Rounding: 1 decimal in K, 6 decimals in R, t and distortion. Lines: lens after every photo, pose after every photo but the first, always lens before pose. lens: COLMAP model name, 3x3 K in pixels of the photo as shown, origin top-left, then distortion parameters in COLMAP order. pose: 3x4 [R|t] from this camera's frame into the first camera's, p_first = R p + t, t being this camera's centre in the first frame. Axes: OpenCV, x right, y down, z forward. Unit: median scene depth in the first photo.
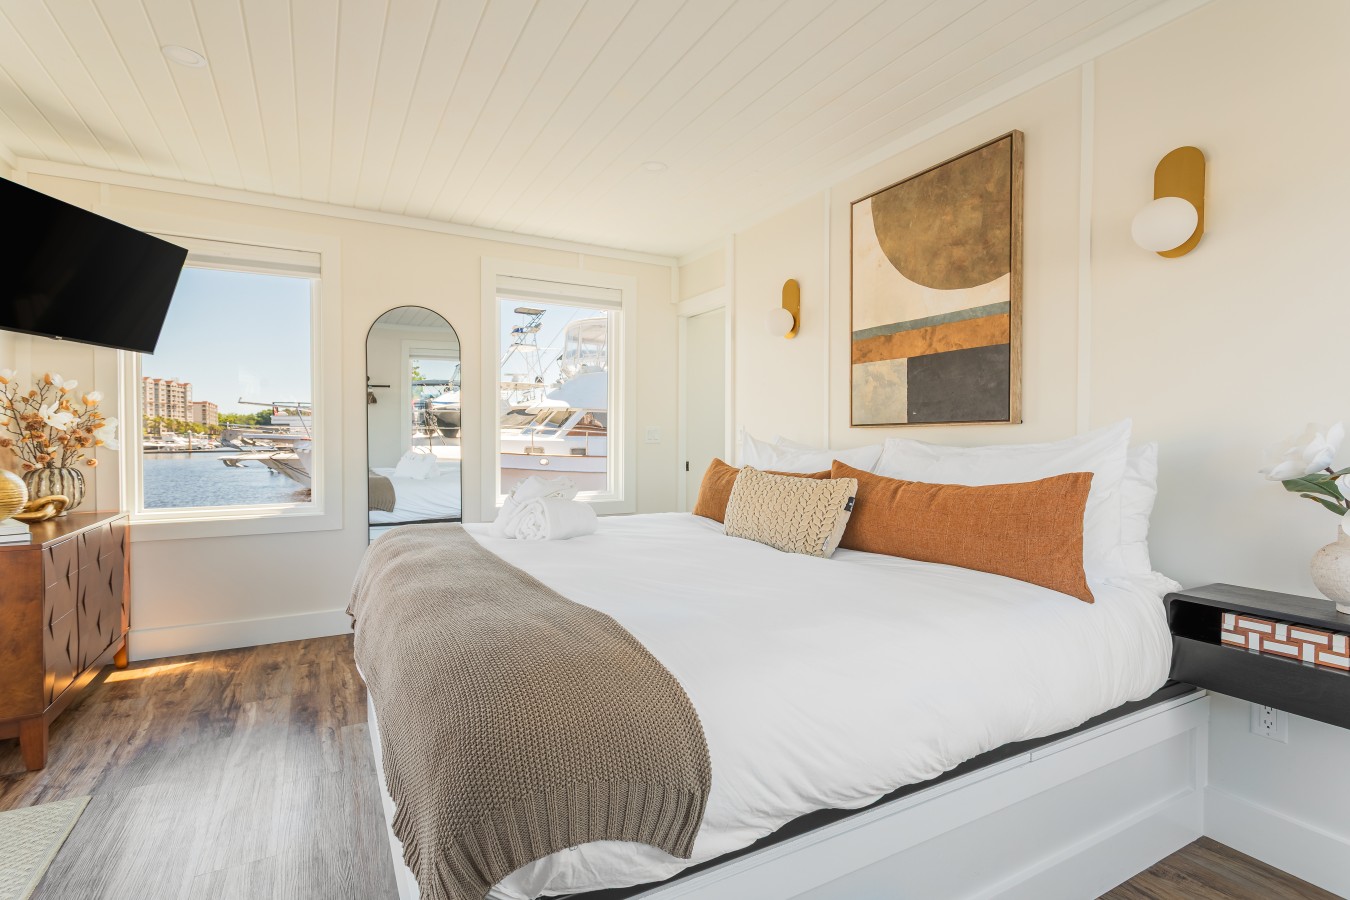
lens RADIAL K [[645.5, 0, 707.6], [0, 645.5, 432.2], [0, 0, 1]] dist [0.005636, 0.000737]
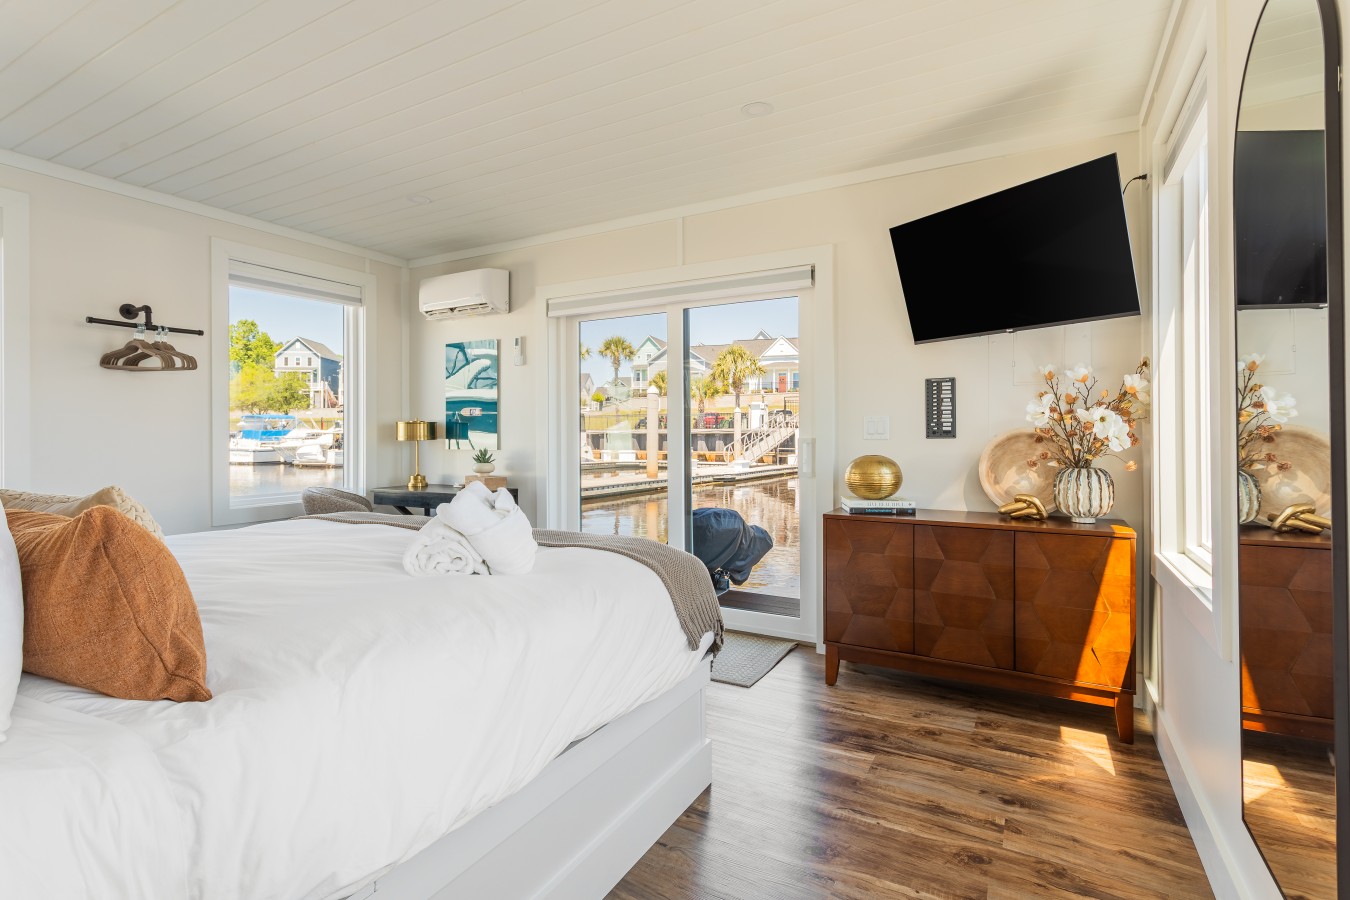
lens RADIAL K [[645.5, 0, 665.8], [0, 645.5, 434.5], [0, 0, 1]] dist [0.005636, 0.000737]
pose [[-0.874152, -0.002177, -0.485647, -0.079345], [-0.000975, 0.999996, -0.002729, 0.011845], [0.485651, -0.001912, -0.874151, 1.579228]]
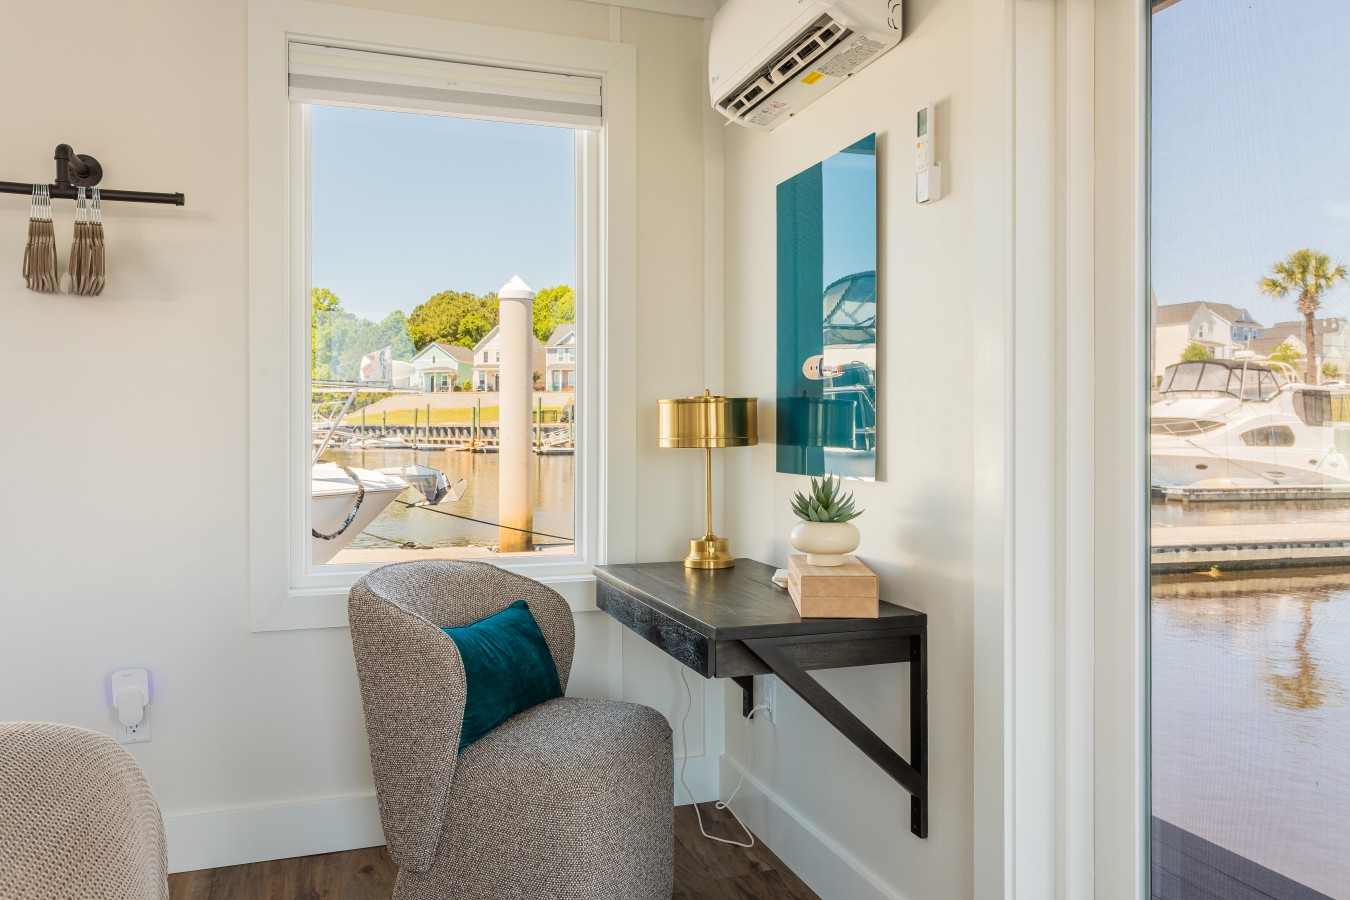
lens RADIAL K [[1008.4, 0, 679.1], [0, 1008.4, 436.3], [0, 0, 1]] dist [-0.005678, -0.002315]
pose [[-0.980898, -0.007086, 0.194396, -0.502578], [-0.005558, 0.999949, 0.008406, 0.003956], [-0.194446, 0.007165, -0.980887, 0.769524]]
